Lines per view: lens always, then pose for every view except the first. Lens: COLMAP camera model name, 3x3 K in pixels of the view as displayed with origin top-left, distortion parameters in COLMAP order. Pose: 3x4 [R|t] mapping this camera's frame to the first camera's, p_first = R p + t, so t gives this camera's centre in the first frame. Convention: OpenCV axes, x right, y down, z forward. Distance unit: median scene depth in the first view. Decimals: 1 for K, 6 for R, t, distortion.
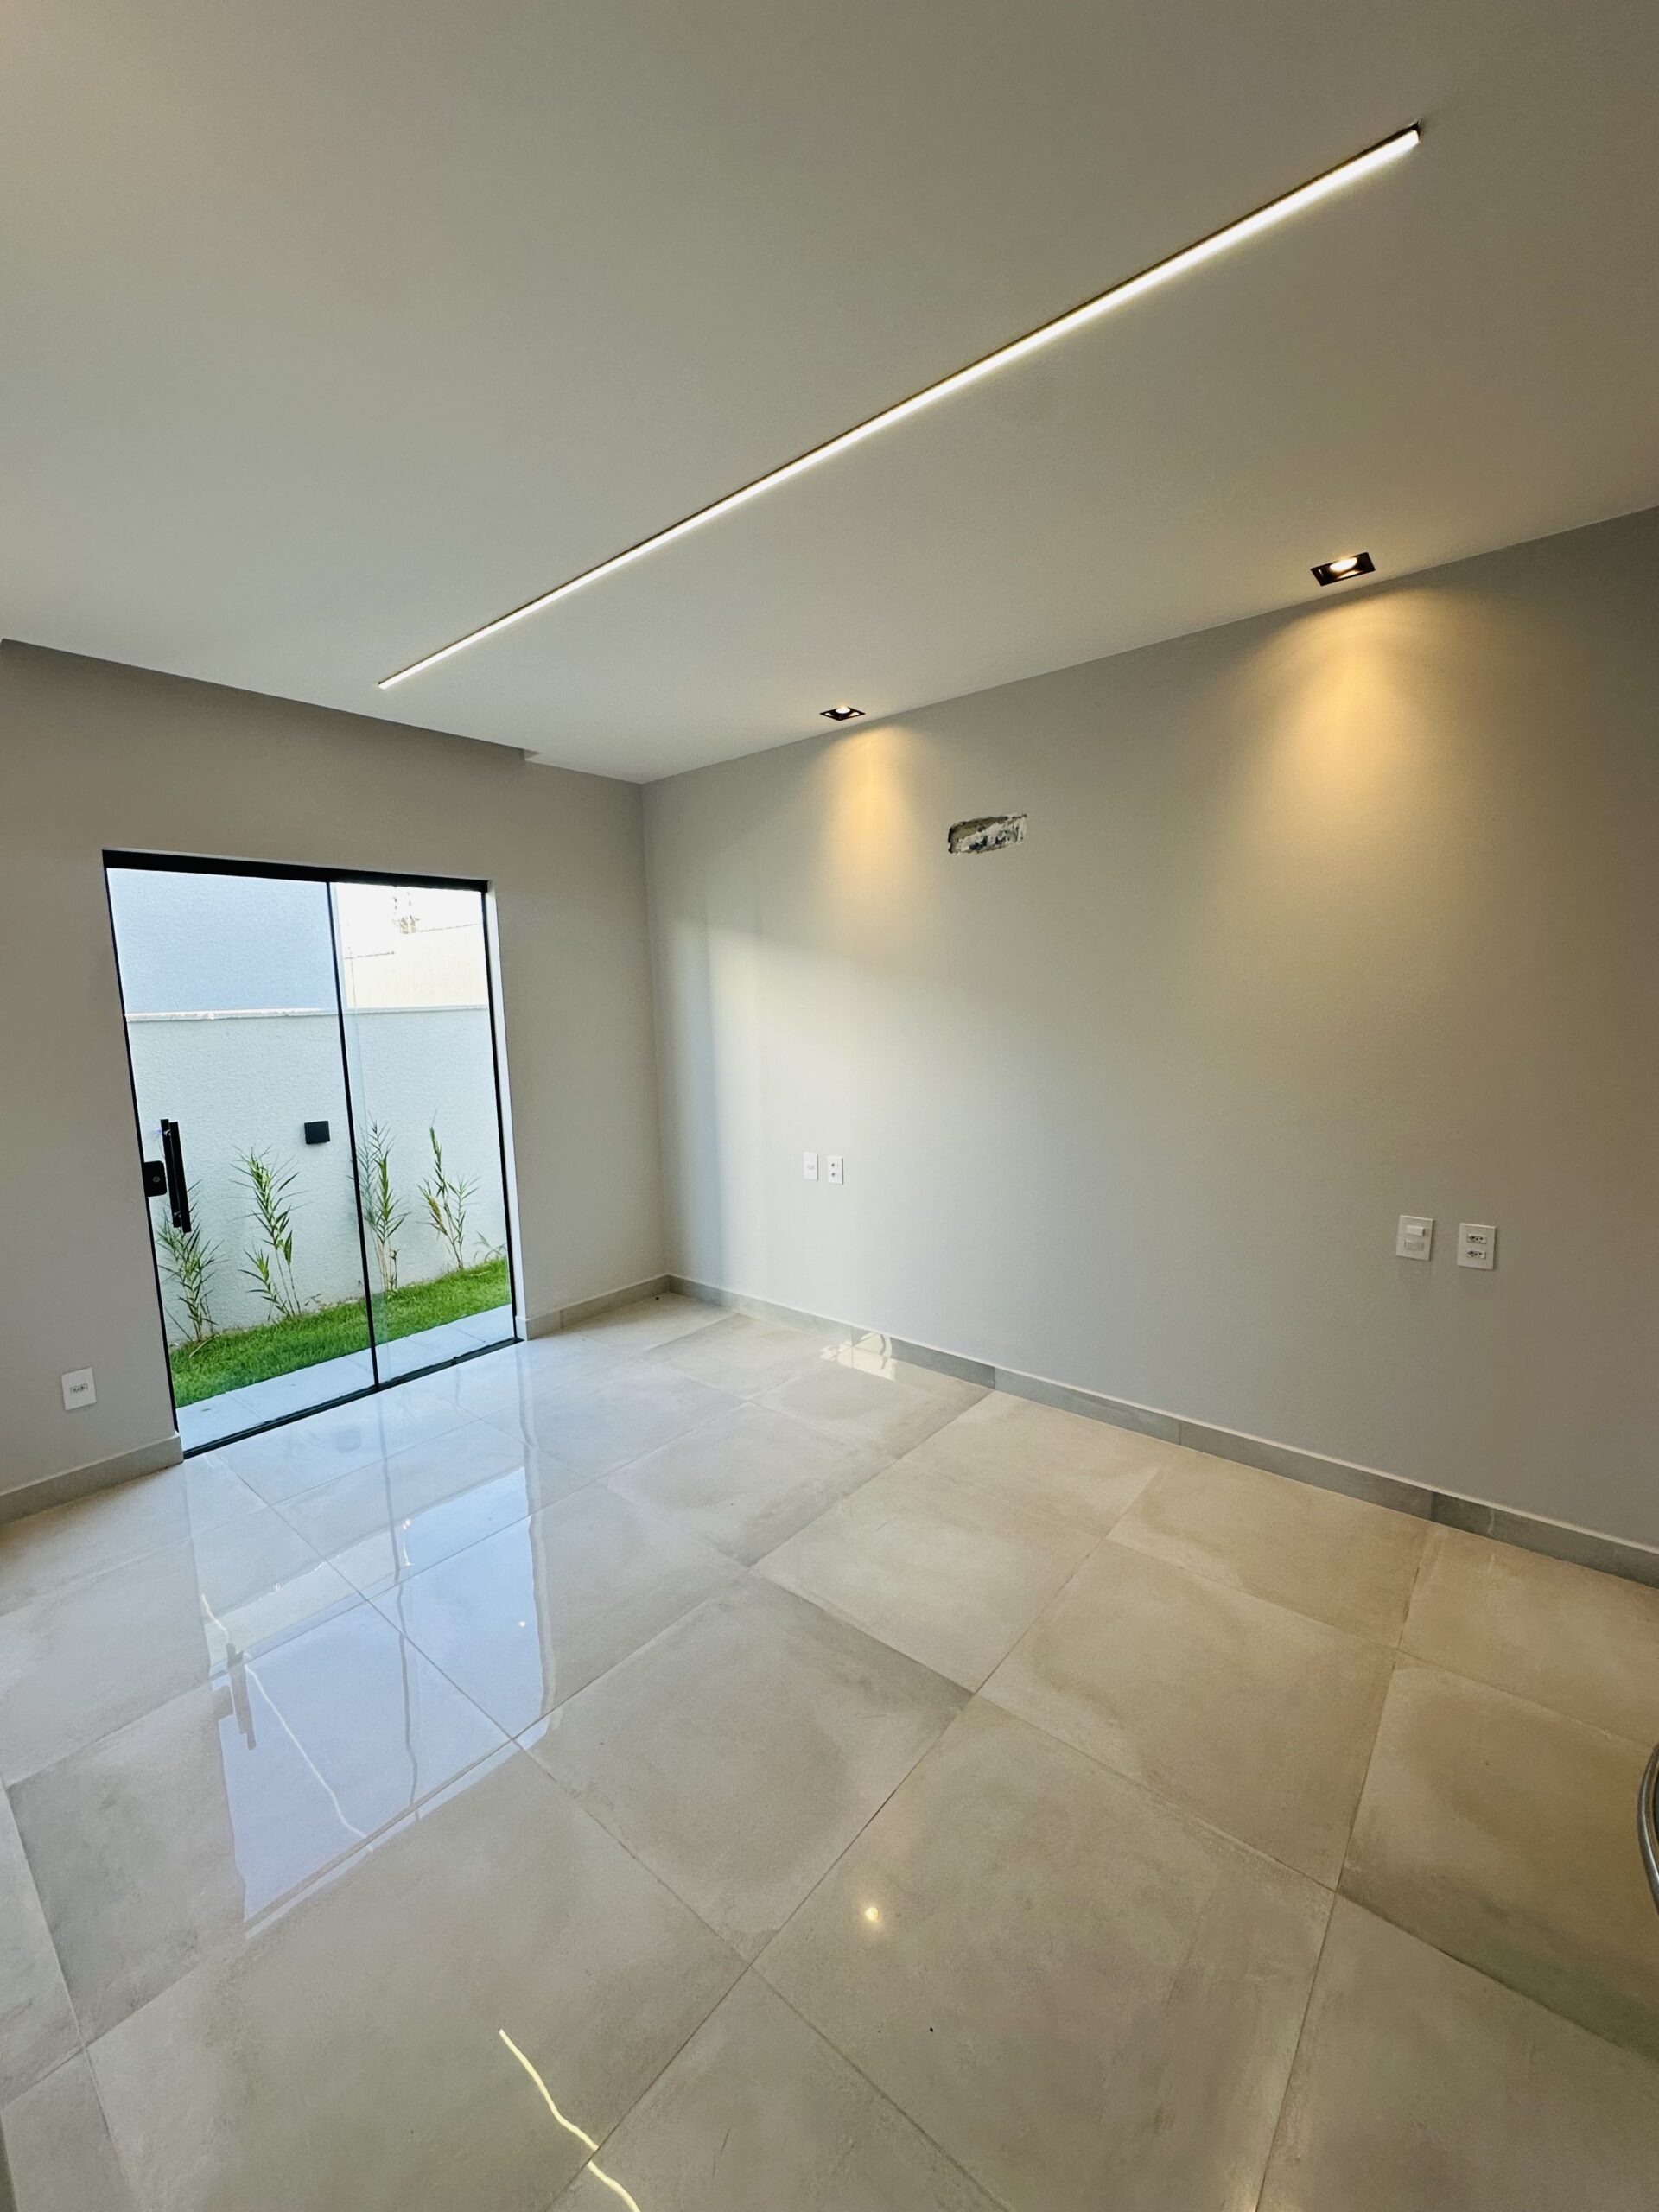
lens RADIAL K [[883.3, 0, 829.5], [0, 883.3, 1106.0], [0, 0, 1]] dist [-0.004165, 0.000849]
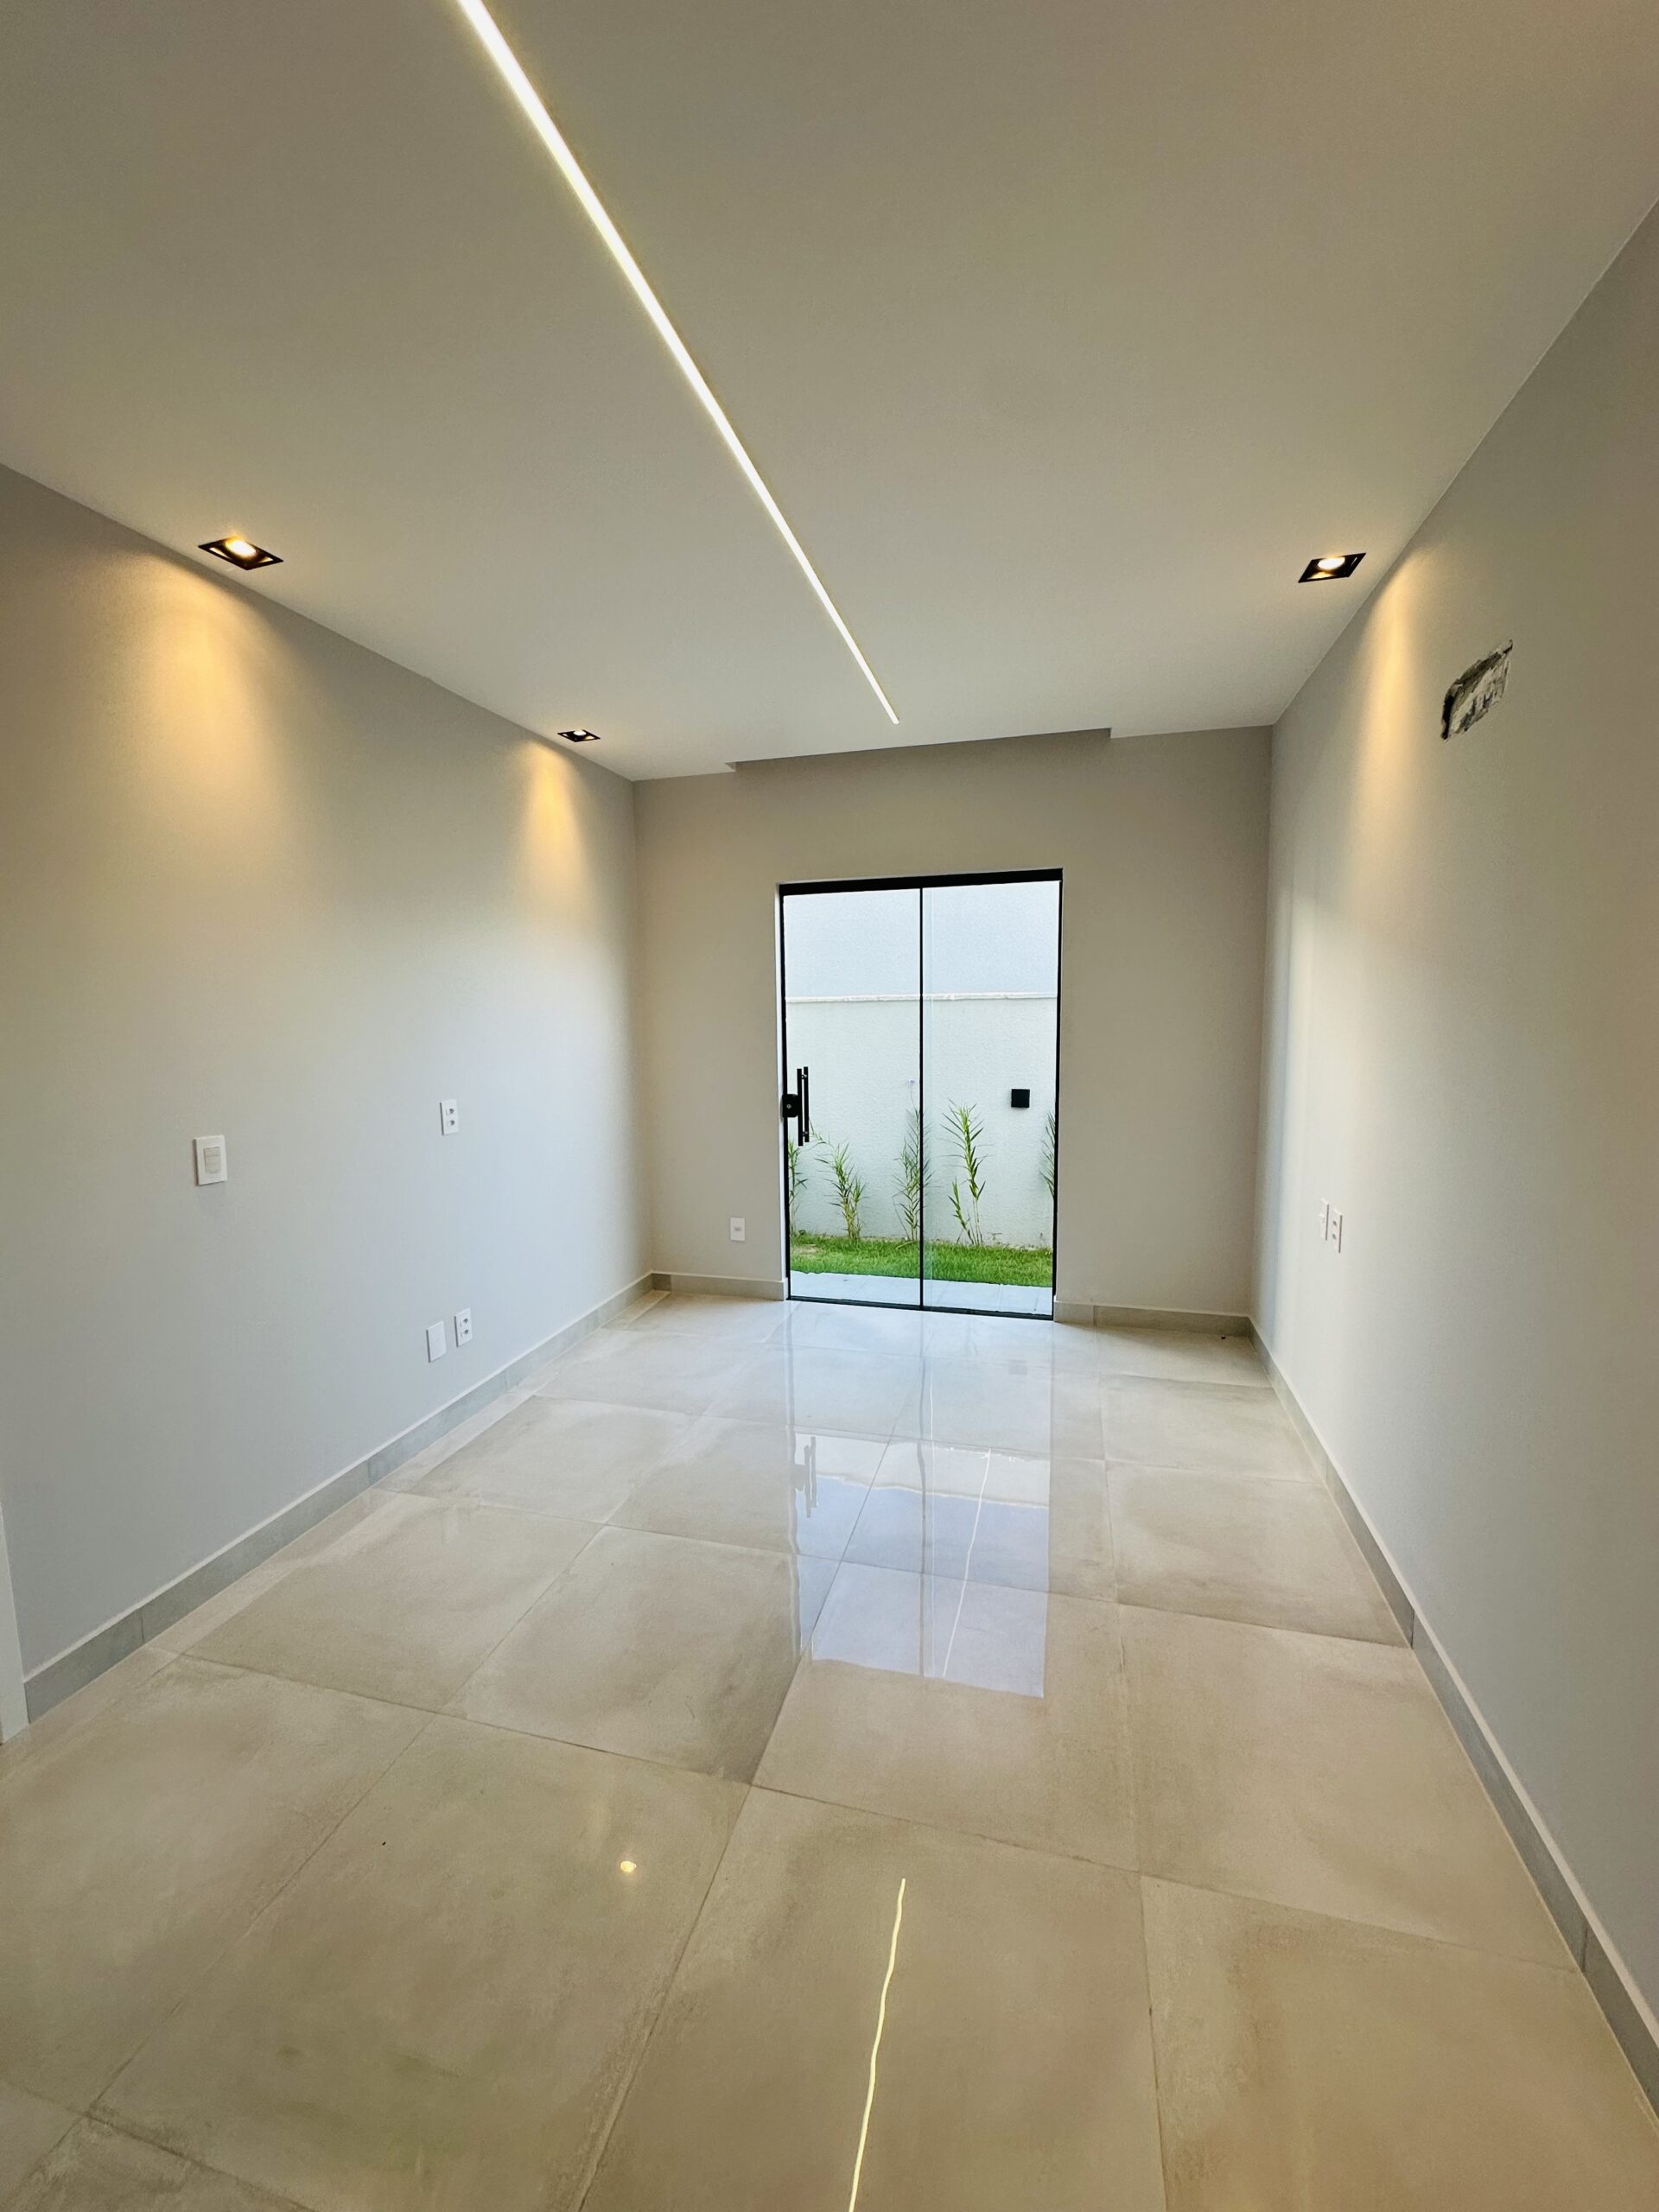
lens RADIAL K [[883.3, 0, 829.5], [0, 883.3, 1106.0], [0, 0, 1]] dist [-0.004165, 0.000849]
pose [[0.417371, 0.125789, -0.899988, 0.528725], [-0.112906, 0.989878, 0.085992, -0.046127], [0.901695, 0.065724, 0.427349, 0.387675]]
